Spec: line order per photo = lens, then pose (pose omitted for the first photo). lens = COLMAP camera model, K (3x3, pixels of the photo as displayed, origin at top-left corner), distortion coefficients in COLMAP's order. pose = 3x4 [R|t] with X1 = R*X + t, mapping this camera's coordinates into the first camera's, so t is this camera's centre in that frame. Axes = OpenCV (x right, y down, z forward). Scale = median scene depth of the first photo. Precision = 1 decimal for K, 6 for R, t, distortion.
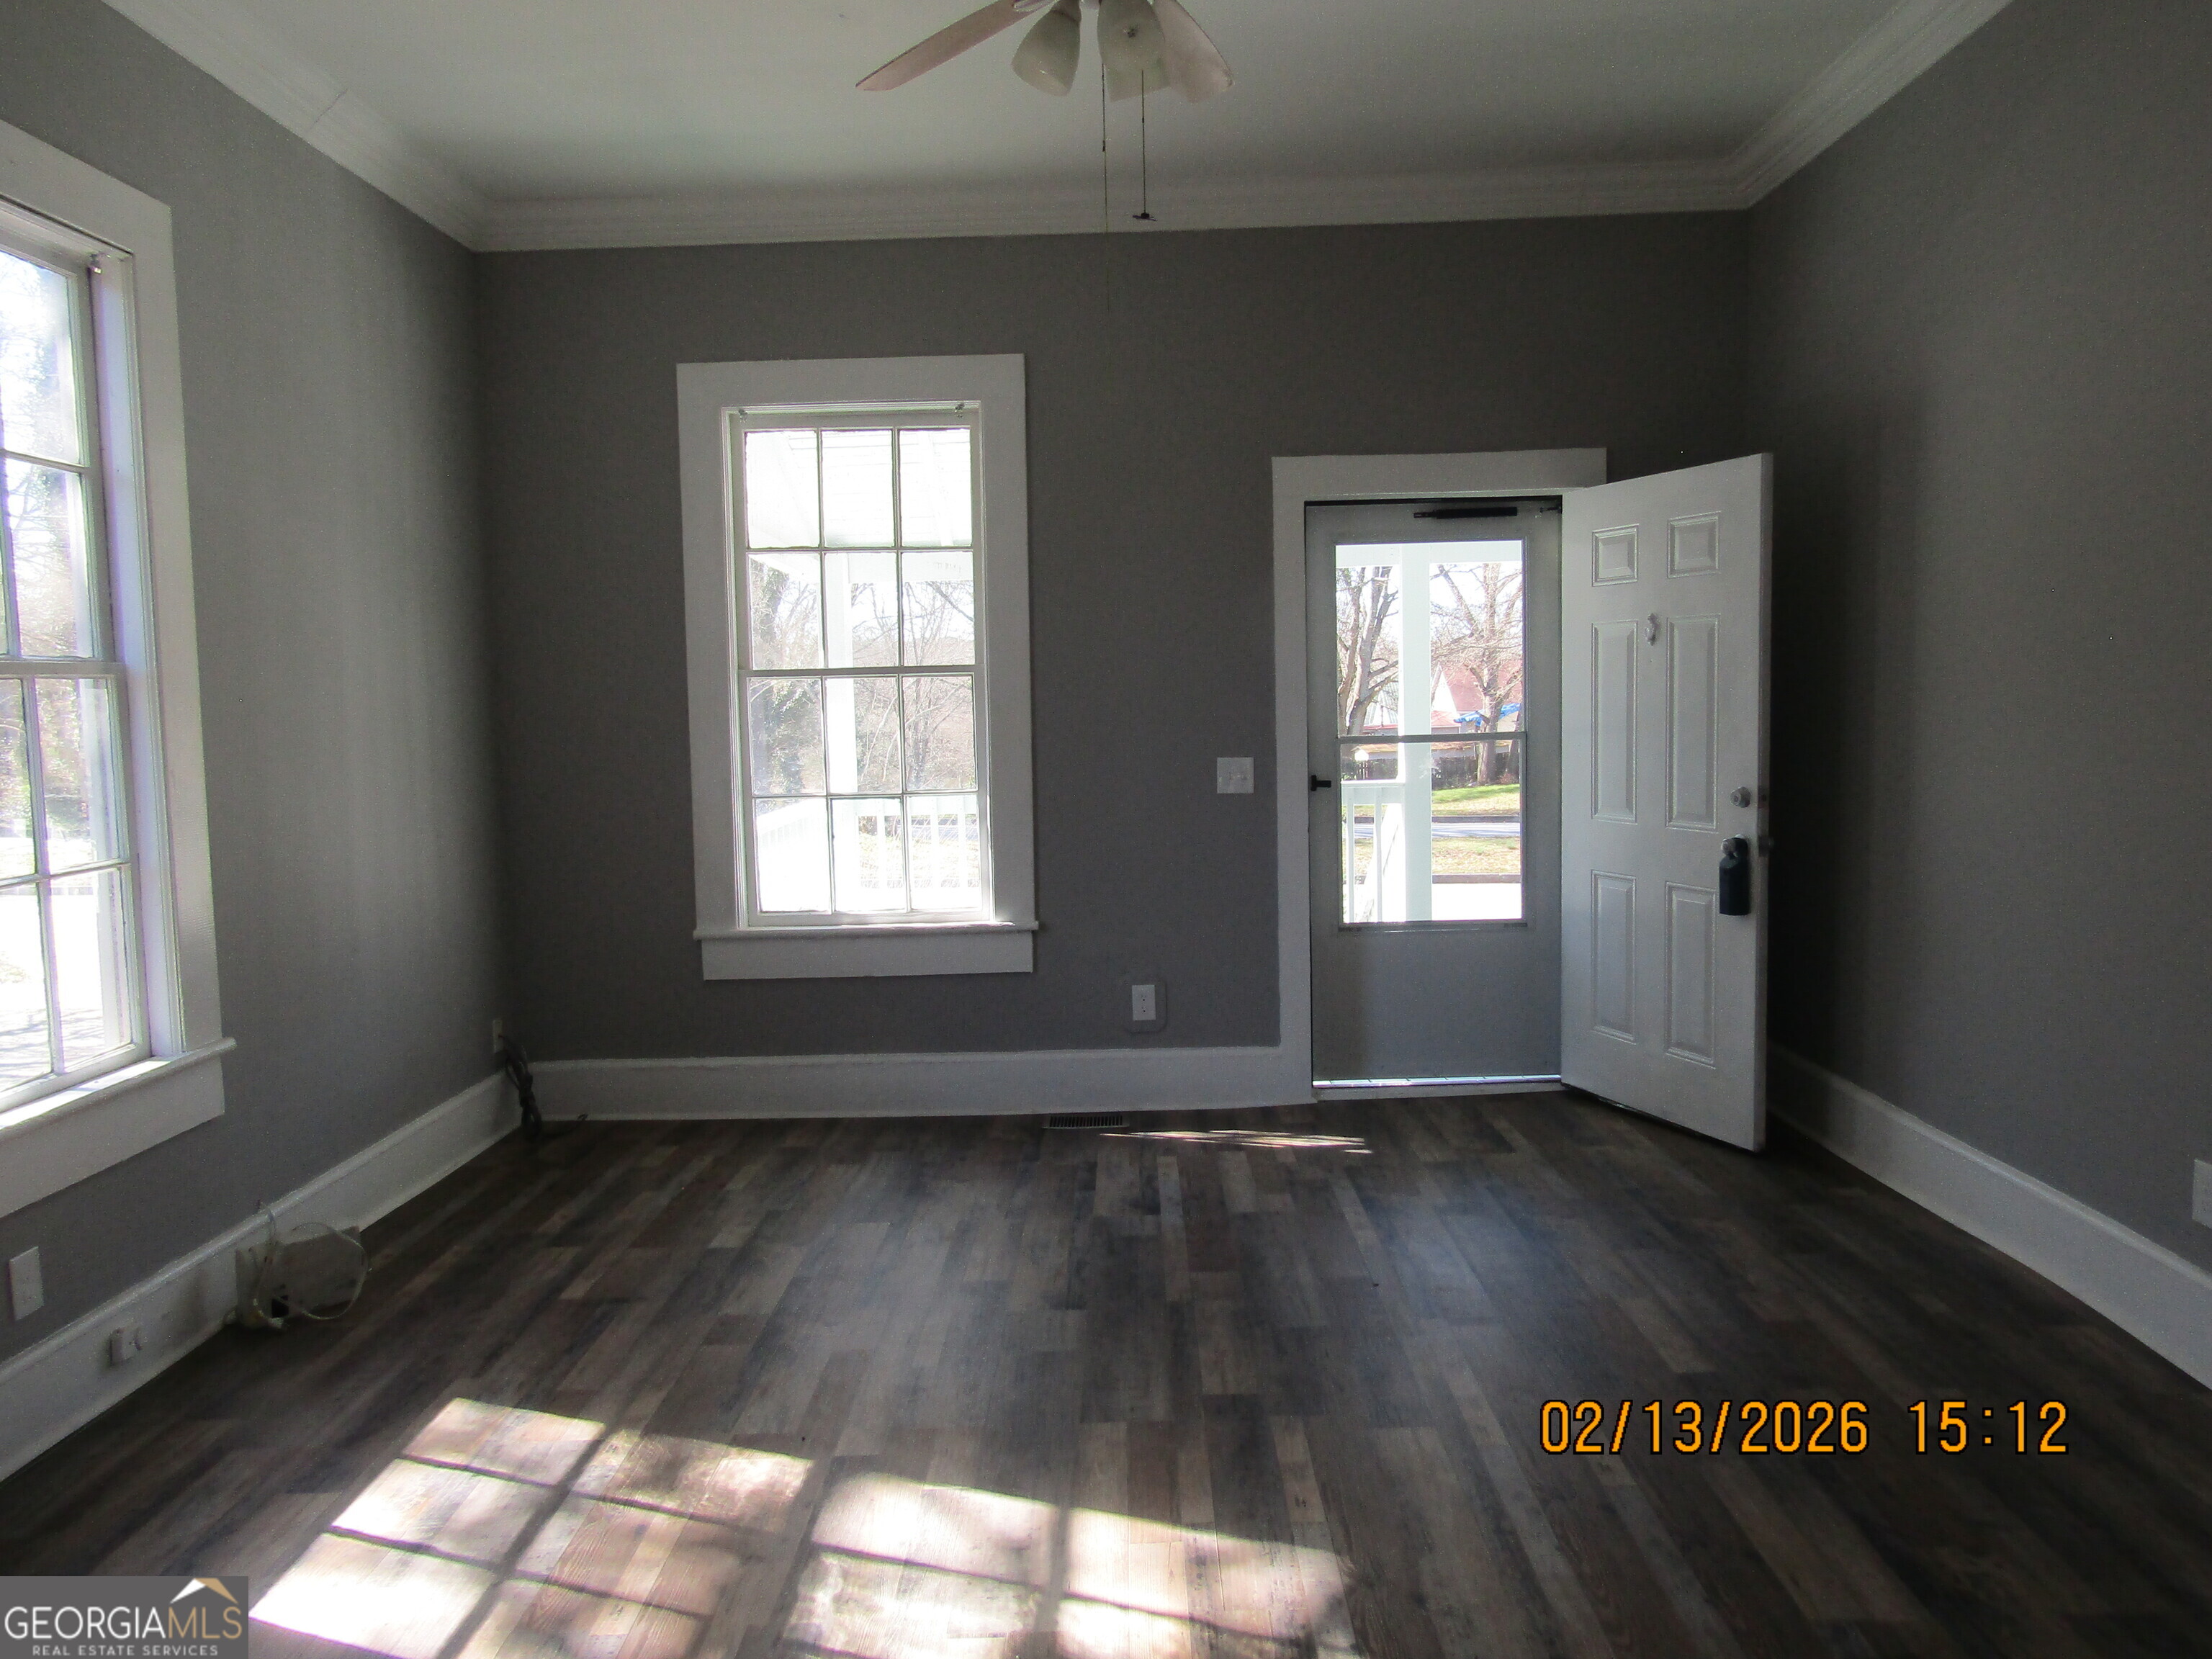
lens RADIAL K [[1563.1, 0, 1107.8], [0, 1563.1, 815.3], [0, 0, 1]] dist [-0.014355, 0.001506]
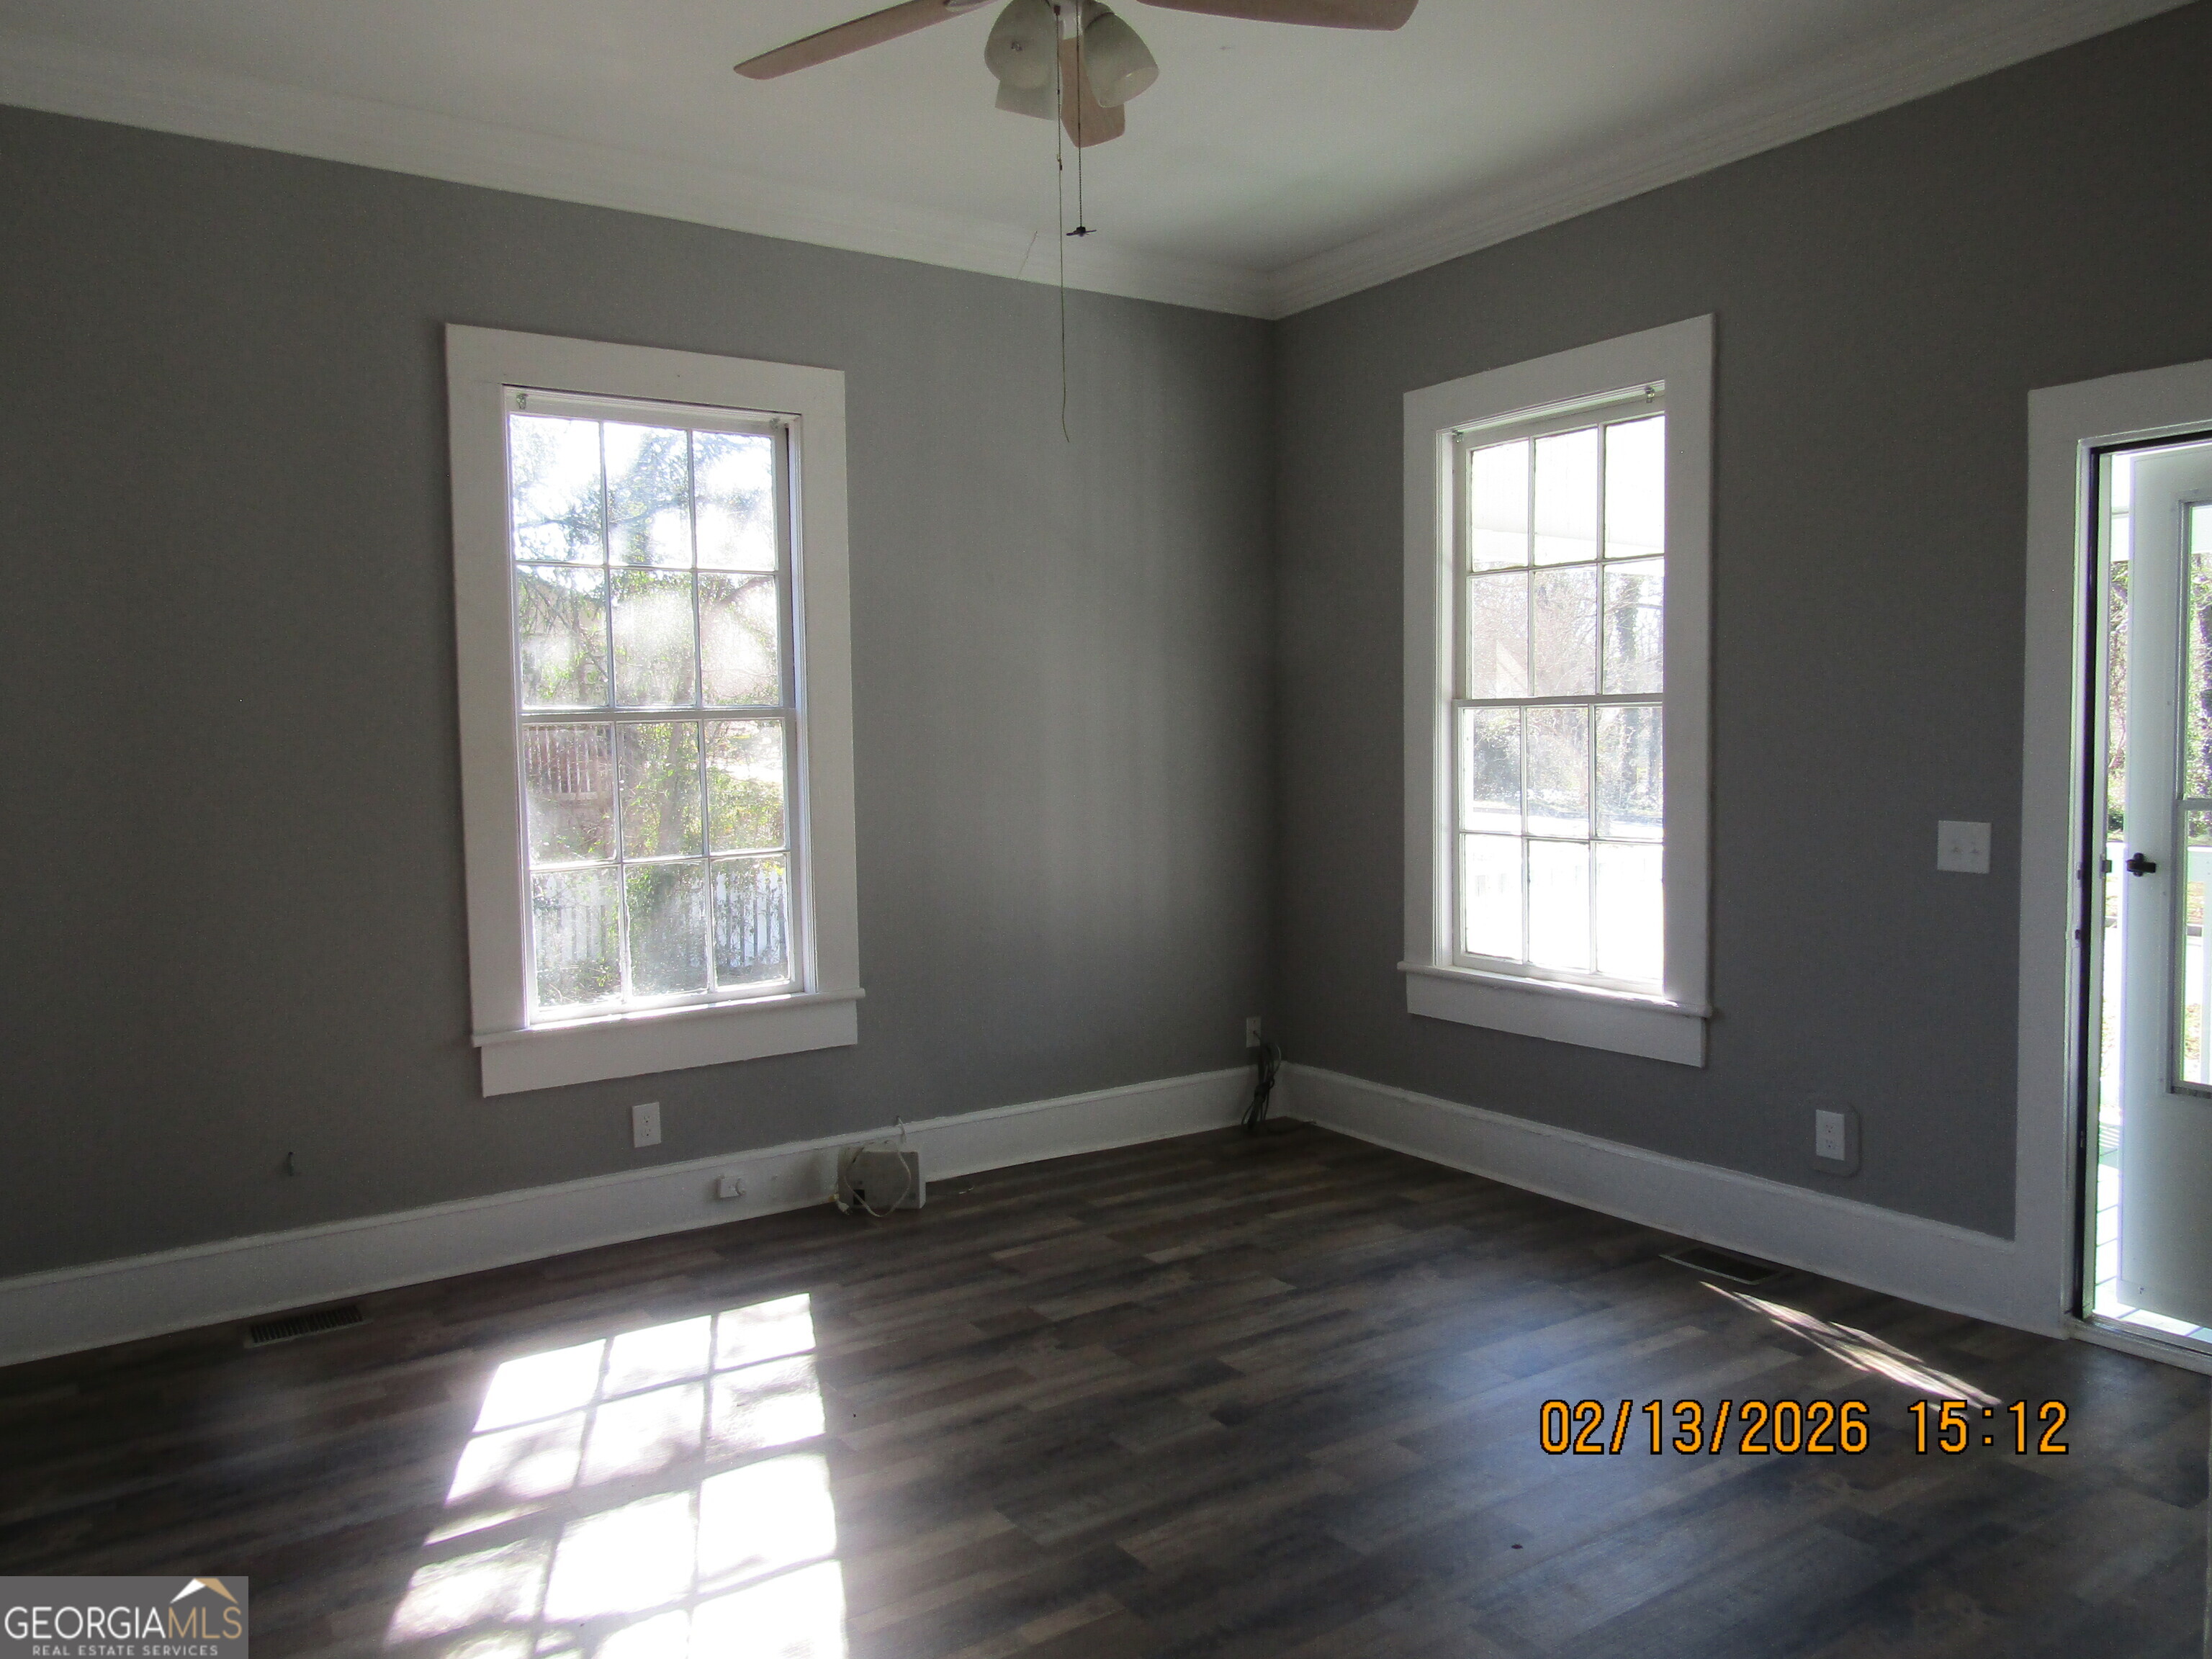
lens RADIAL K [[1563.1, 0, 1107.8], [0, 1563.1, 815.3], [0, 0, 1]] dist [-0.014355, 0.001506]
pose [[0.573168, 0.057957, -0.817386, 0.442035], [-0.056756, 0.997908, 0.030959, -0.039987], [0.817470, 0.028647, 0.575258, 0.276365]]
